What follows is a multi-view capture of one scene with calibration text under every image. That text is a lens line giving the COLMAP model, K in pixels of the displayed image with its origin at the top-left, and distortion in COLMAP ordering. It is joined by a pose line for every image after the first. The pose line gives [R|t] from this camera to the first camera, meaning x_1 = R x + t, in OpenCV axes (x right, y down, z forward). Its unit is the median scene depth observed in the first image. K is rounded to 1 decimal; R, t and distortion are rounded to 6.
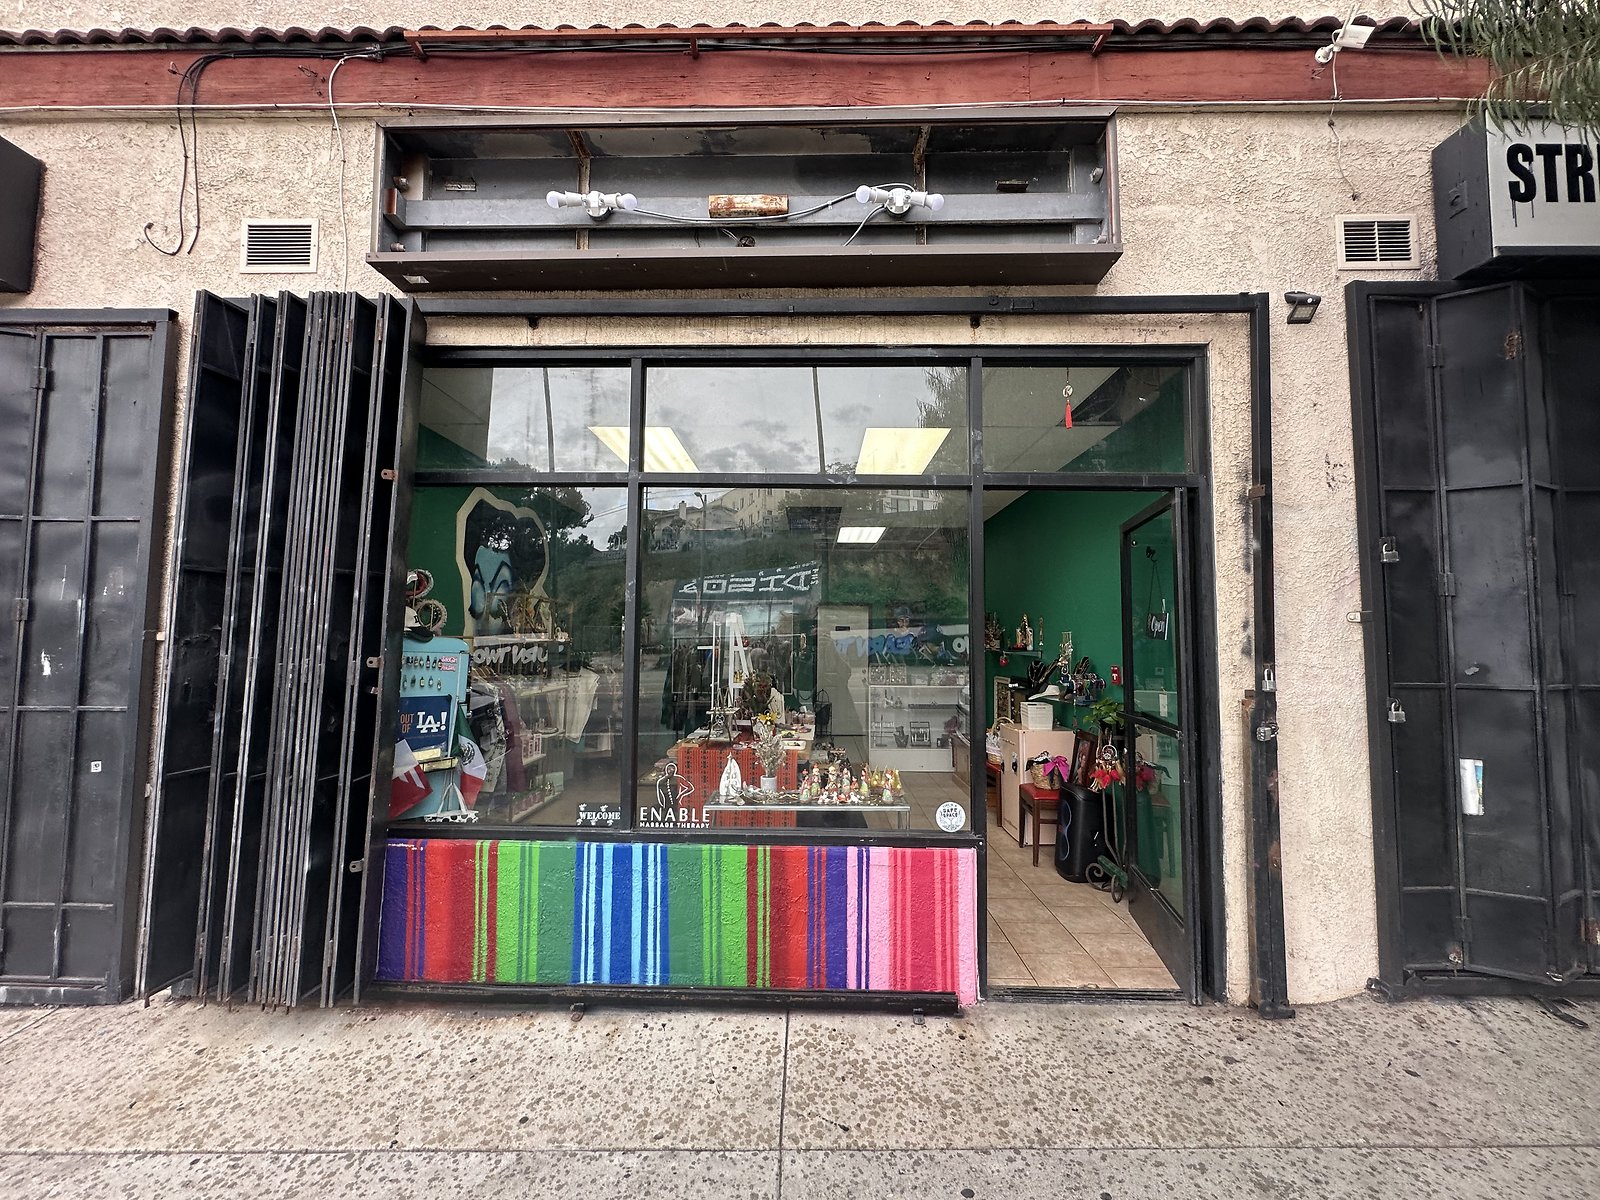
lens RADIAL K [[637.2, 0, 800.0], [0, 637.2, 600.0], [0, 0, 1]] dist [-0.003172, 0.000771]
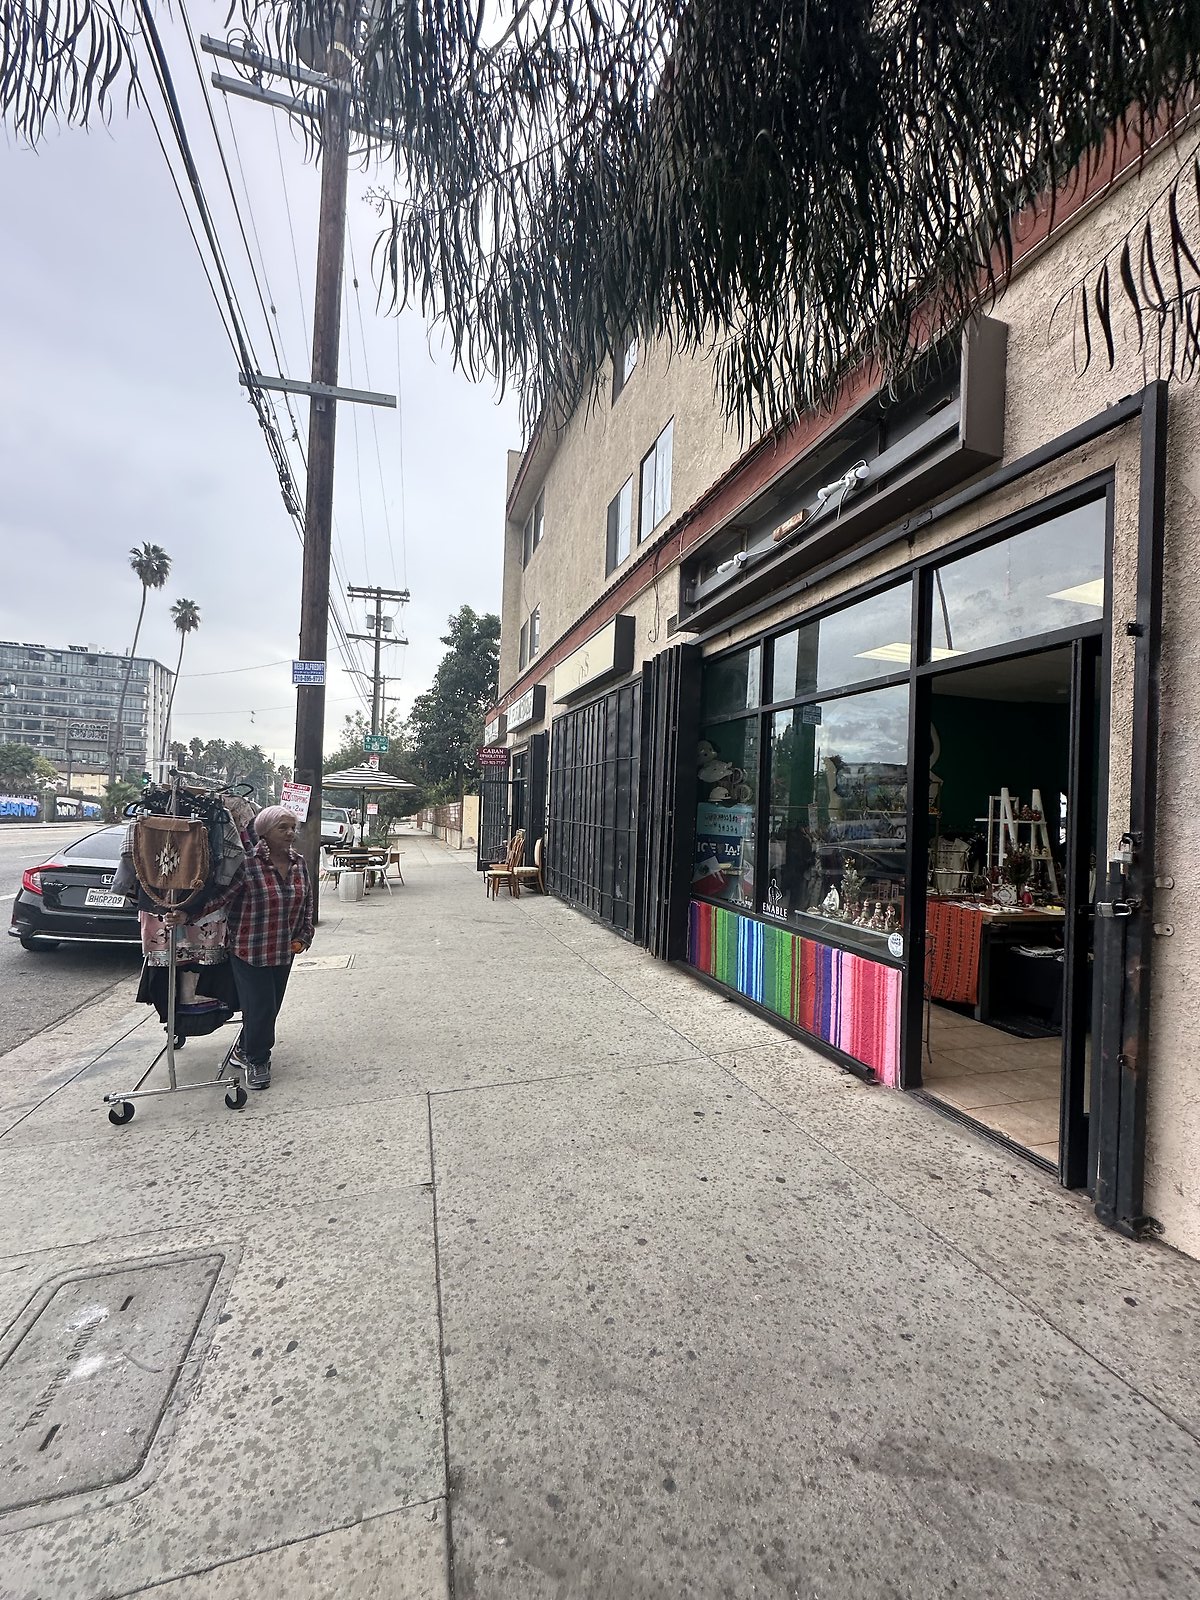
lens RADIAL K [[637.2, 0, 598.2], [0, 637.2, 797.7], [0, 0, 1]] dist [-0.003172, 0.000771]
pose [[0.313372, -0.008928, -0.949589, 1.275998], [0.026916, 0.999638, -0.000516, 0.034059], [0.949249, -0.025398, 0.313498, 0.049655]]
